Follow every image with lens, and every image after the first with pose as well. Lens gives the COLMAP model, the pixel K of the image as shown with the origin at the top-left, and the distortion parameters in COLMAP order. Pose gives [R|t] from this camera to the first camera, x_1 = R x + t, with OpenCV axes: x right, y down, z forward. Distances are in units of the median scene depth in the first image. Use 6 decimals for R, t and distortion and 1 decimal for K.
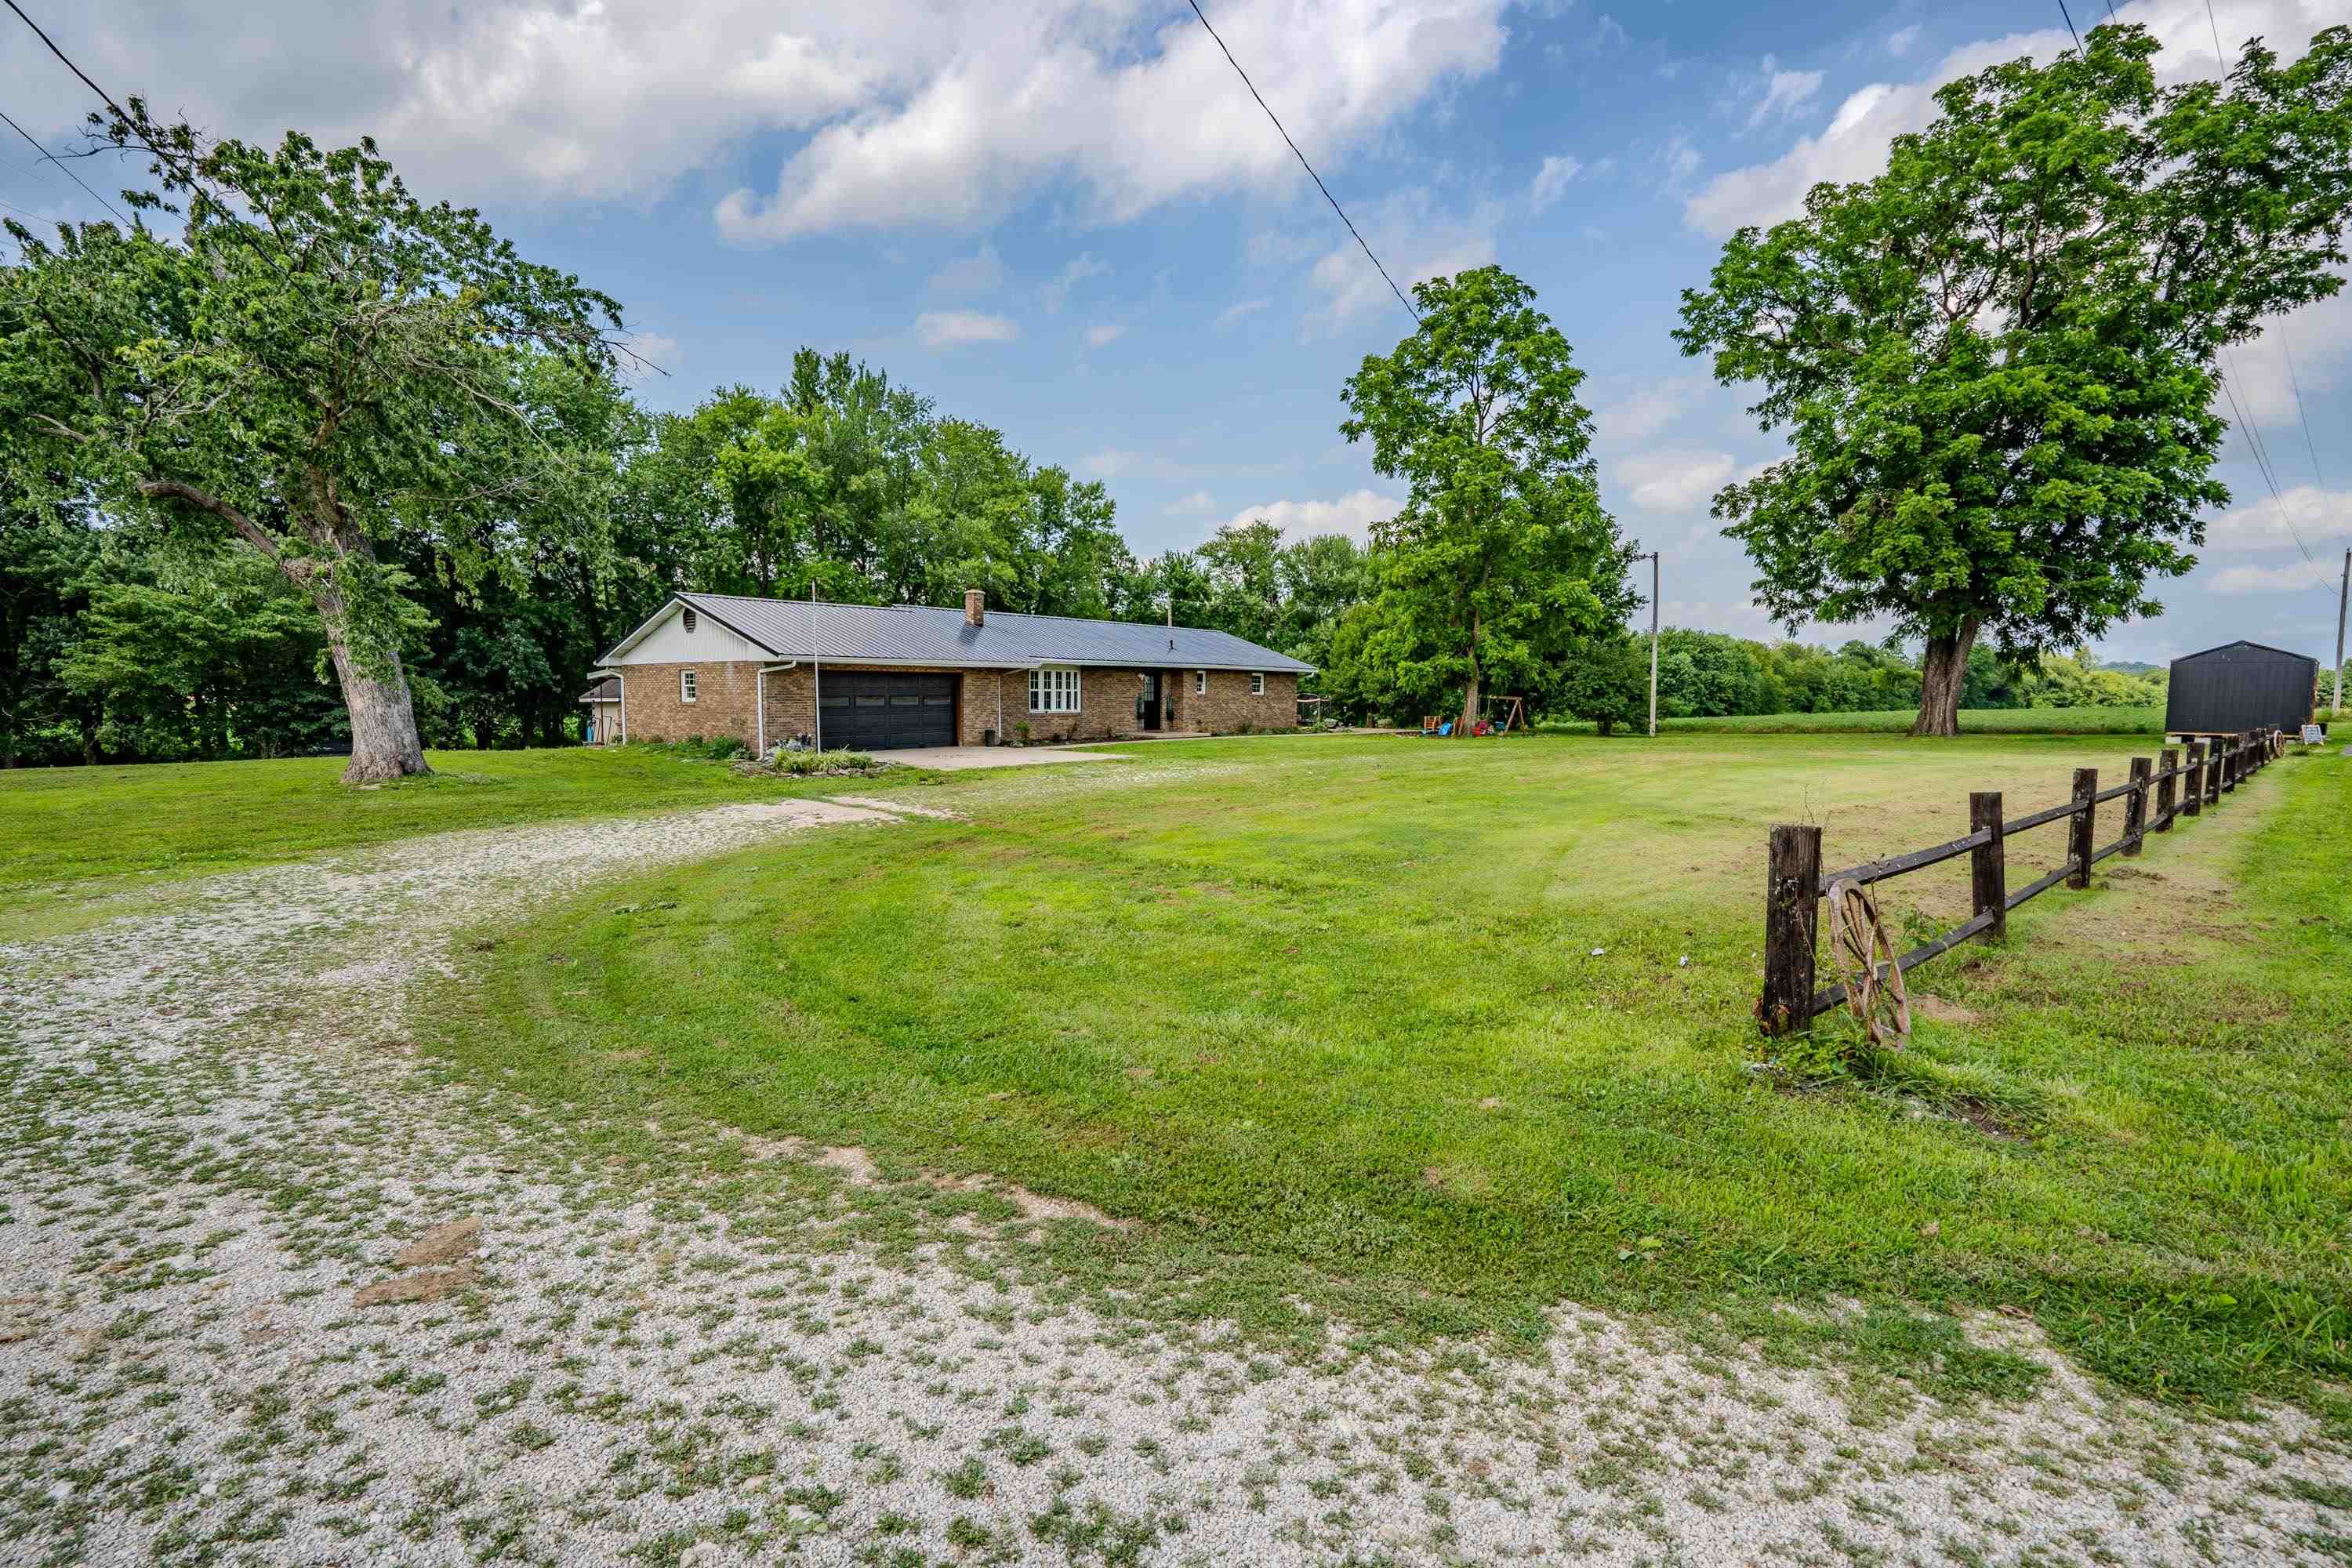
lens RADIAL K [[1101.6, 0, 1176.0], [0, 1101.6, 804.6], [0, 0, 1]] dist [-0.065242, 0.029475]
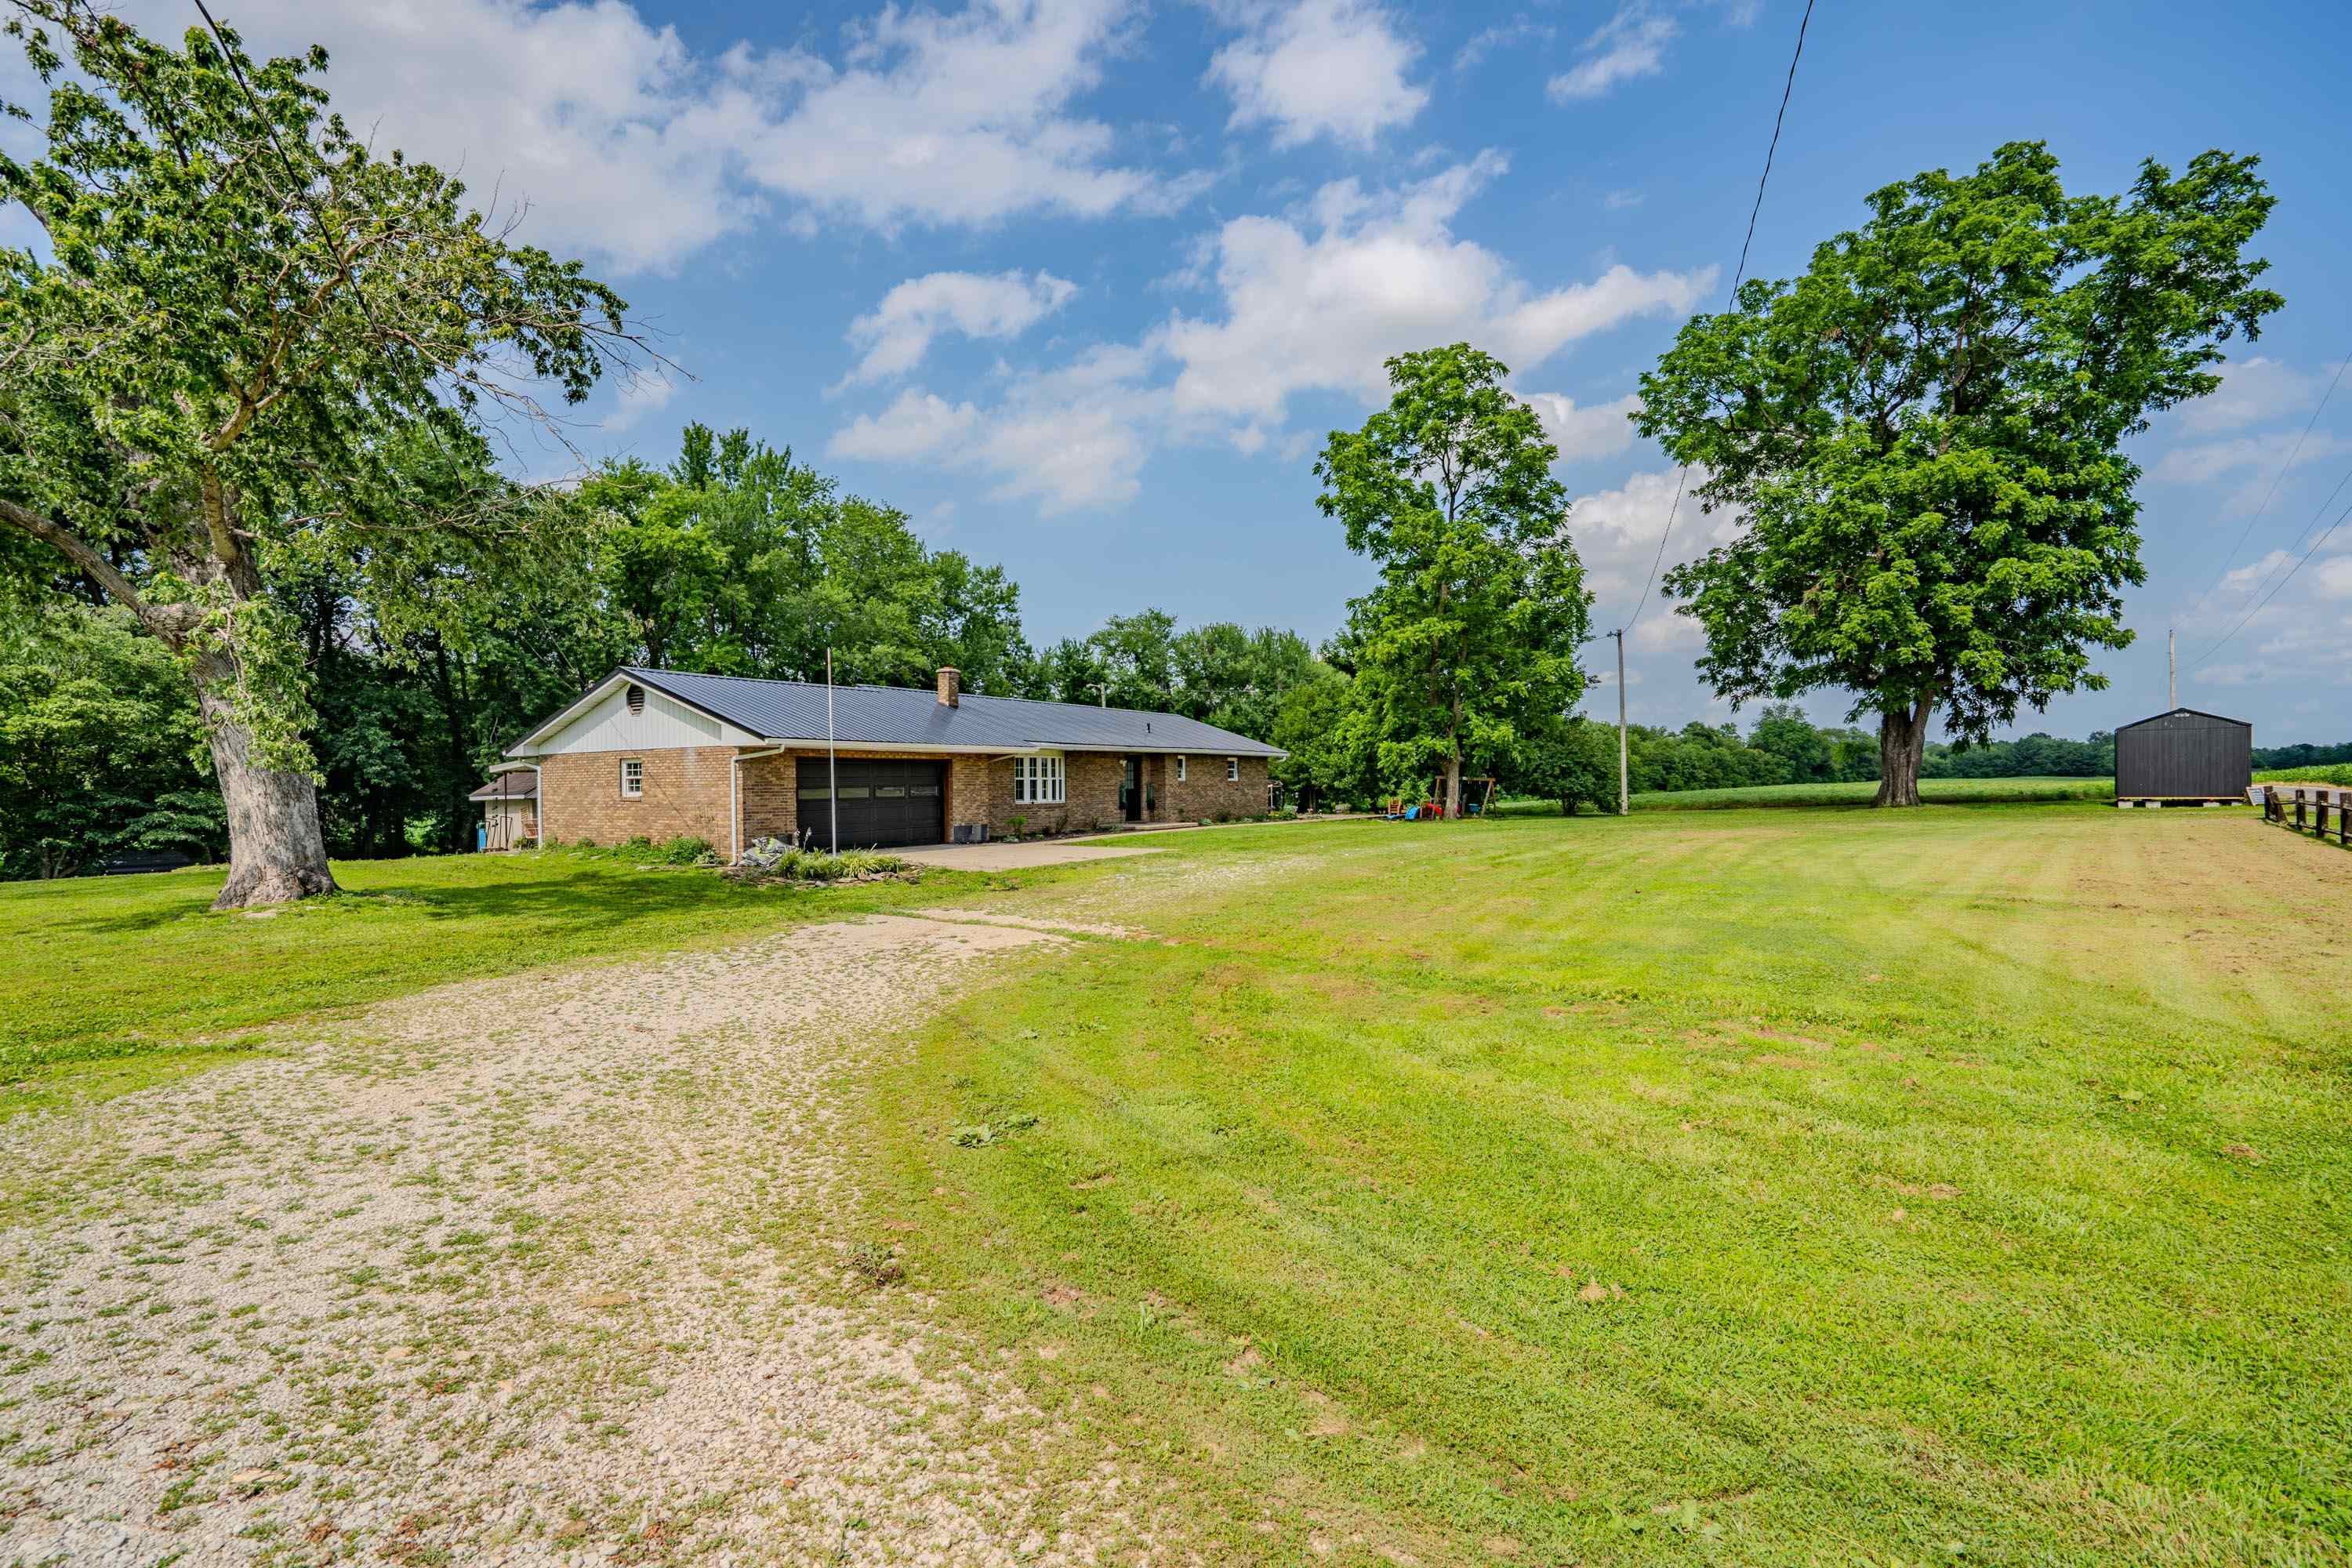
lens RADIAL K [[1101.6, 0, 1176.0], [0, 1101.6, 804.6], [0, 0, 1]] dist [-0.065242, 0.029475]
pose [[0.991797, -0.019980, 0.126252, -0.096914], [0.030320, 0.996292, -0.080520, -0.005965], [-0.124175, 0.083687, 0.988725, 0.084691]]
